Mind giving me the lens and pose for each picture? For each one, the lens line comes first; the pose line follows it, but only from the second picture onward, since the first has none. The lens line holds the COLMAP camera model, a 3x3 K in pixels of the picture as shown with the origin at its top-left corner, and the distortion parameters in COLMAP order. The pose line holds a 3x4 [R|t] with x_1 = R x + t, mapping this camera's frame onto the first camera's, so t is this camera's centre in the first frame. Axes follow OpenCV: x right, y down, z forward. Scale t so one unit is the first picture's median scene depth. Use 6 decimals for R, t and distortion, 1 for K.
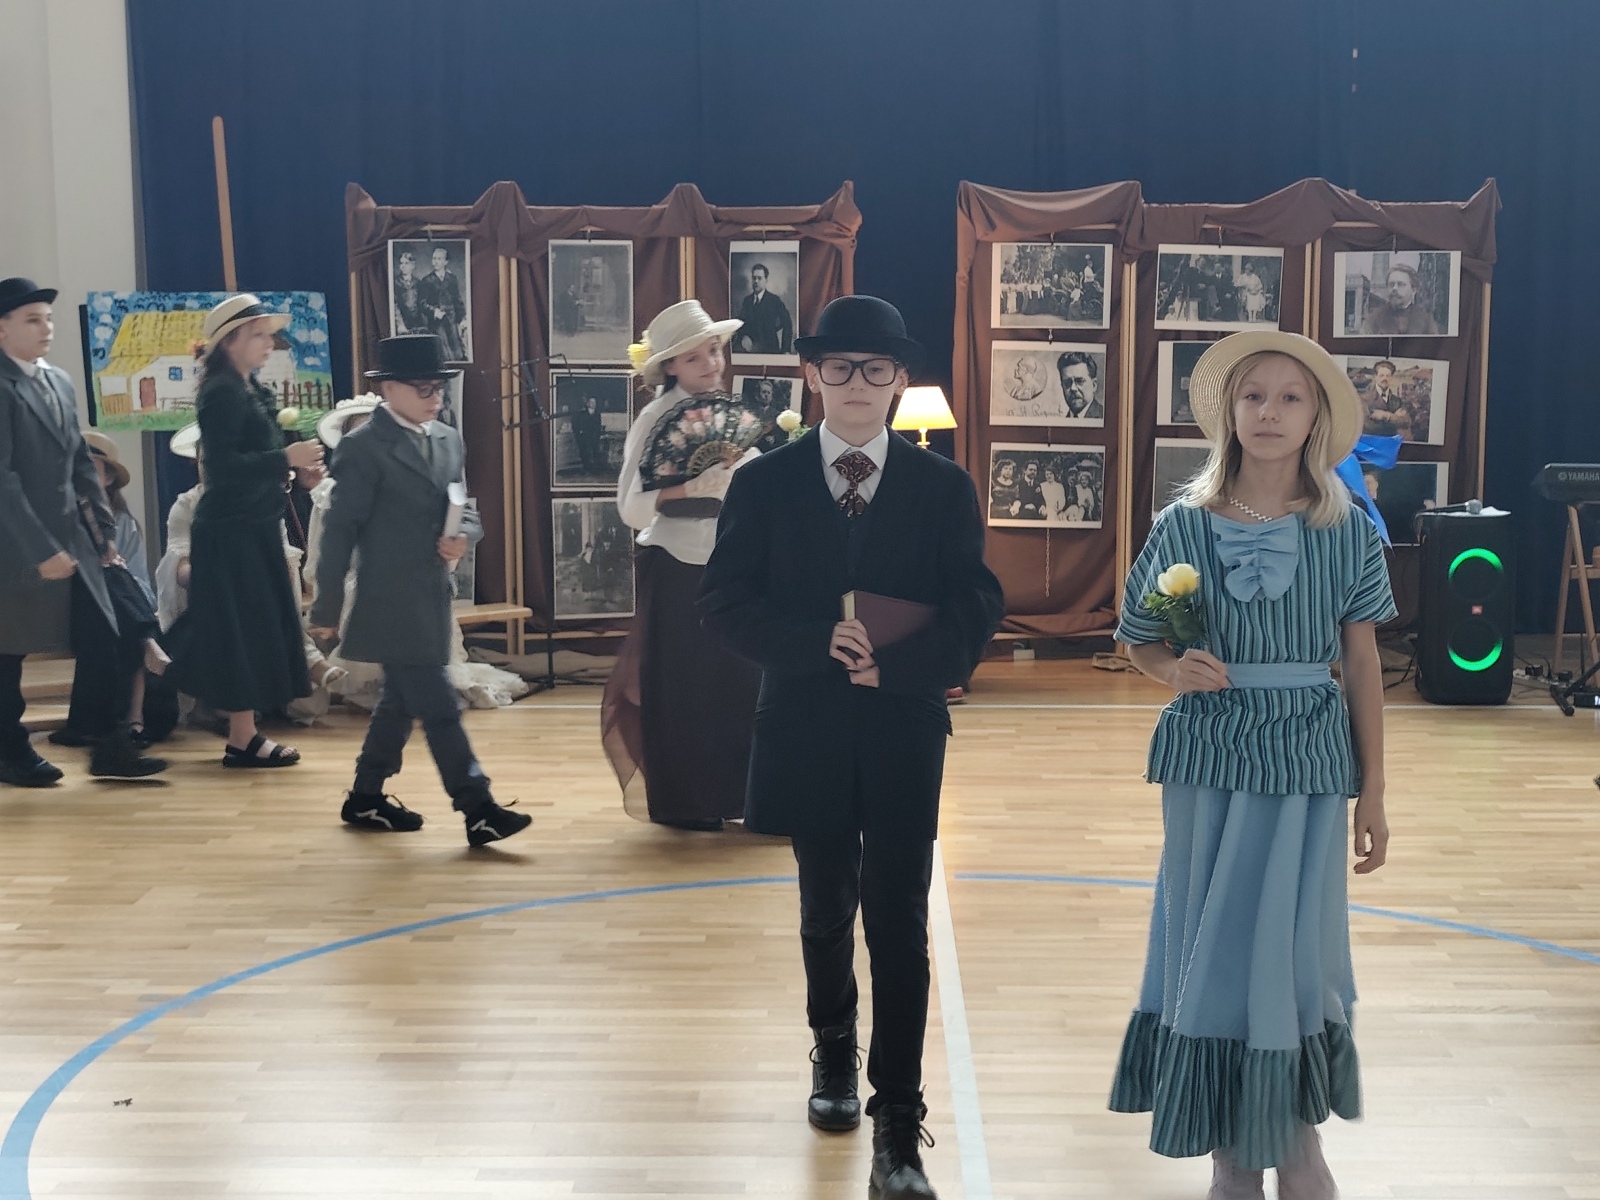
lens RADIAL K [[2660.4, 0, 805.6], [0, 2660.4, 622.4], [0, 0, 1]] dist [0.147825, -0.504961]
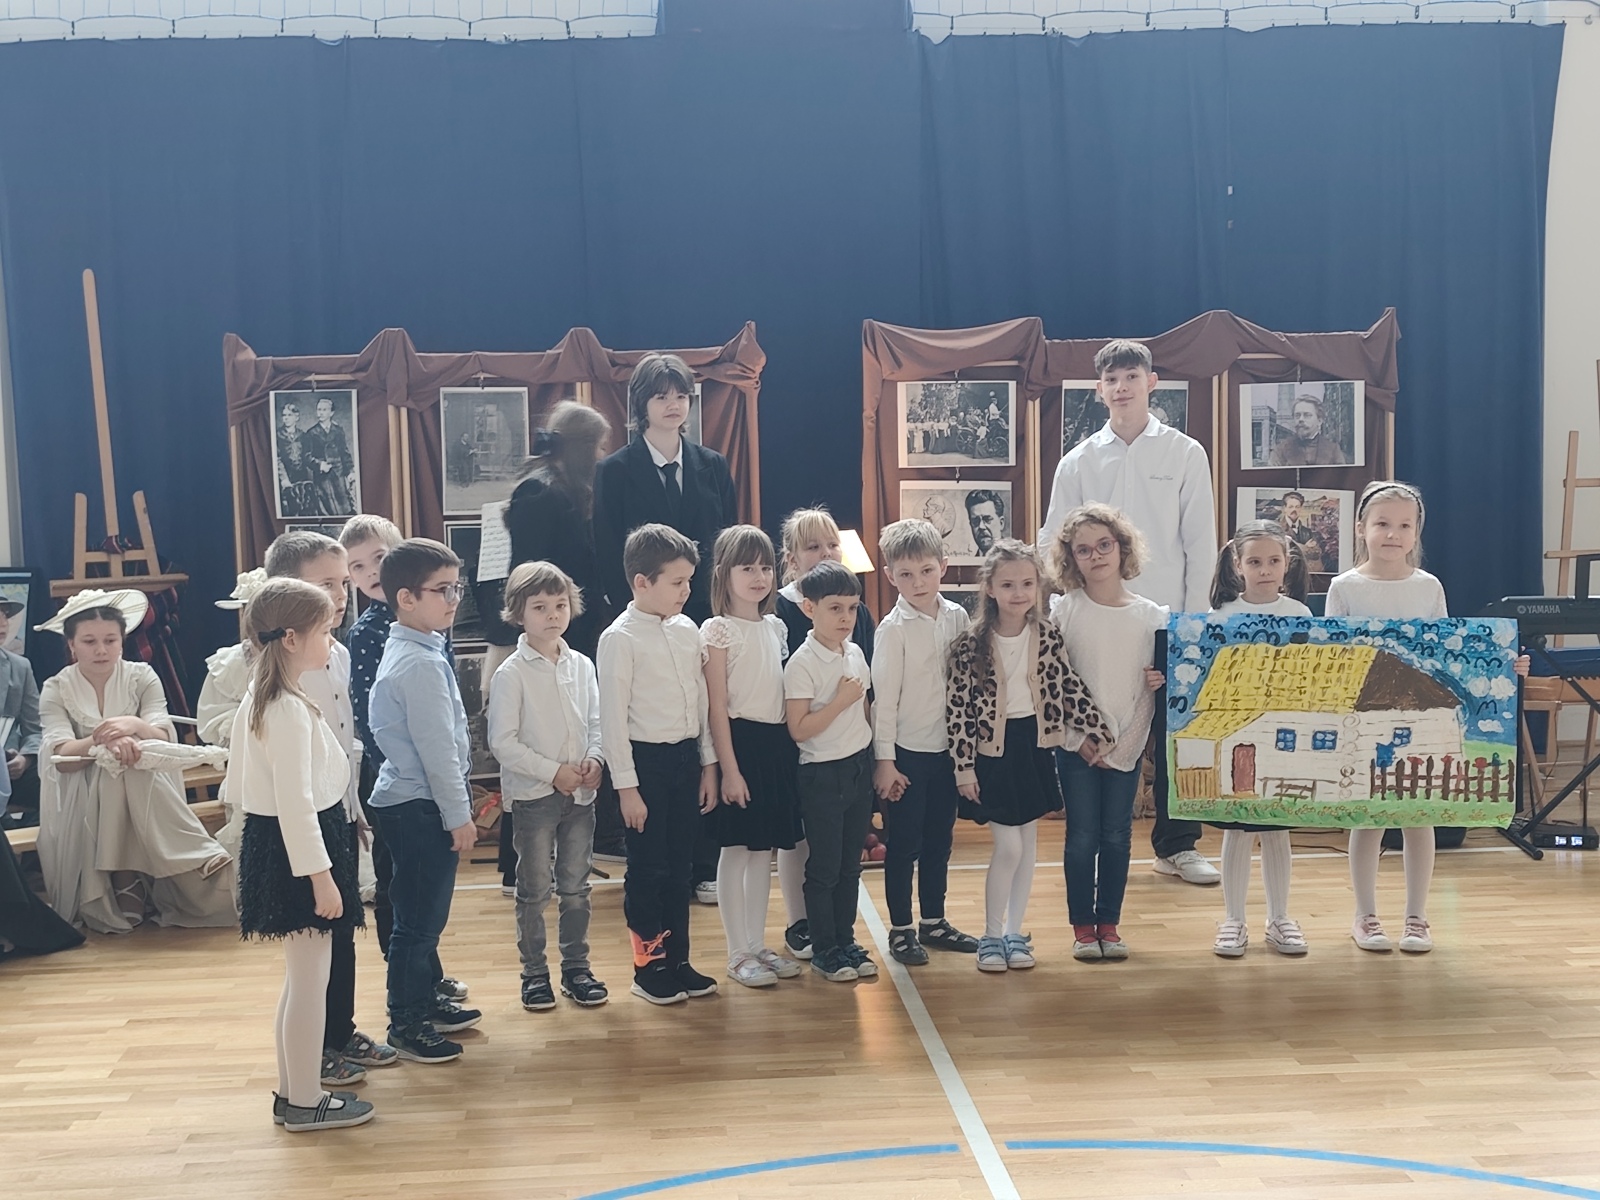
lens RADIAL K [[2120.0, 0, 772.1], [0, 2120.0, 593.8], [0, 0, 1]] dist [0.143823, -0.437328]
pose [[0.996176, -0.028668, 0.082526, -0.042319], [0.032568, 0.998396, -0.046306, -0.029603], [-0.081066, 0.048816, 0.995513, 0.229659]]
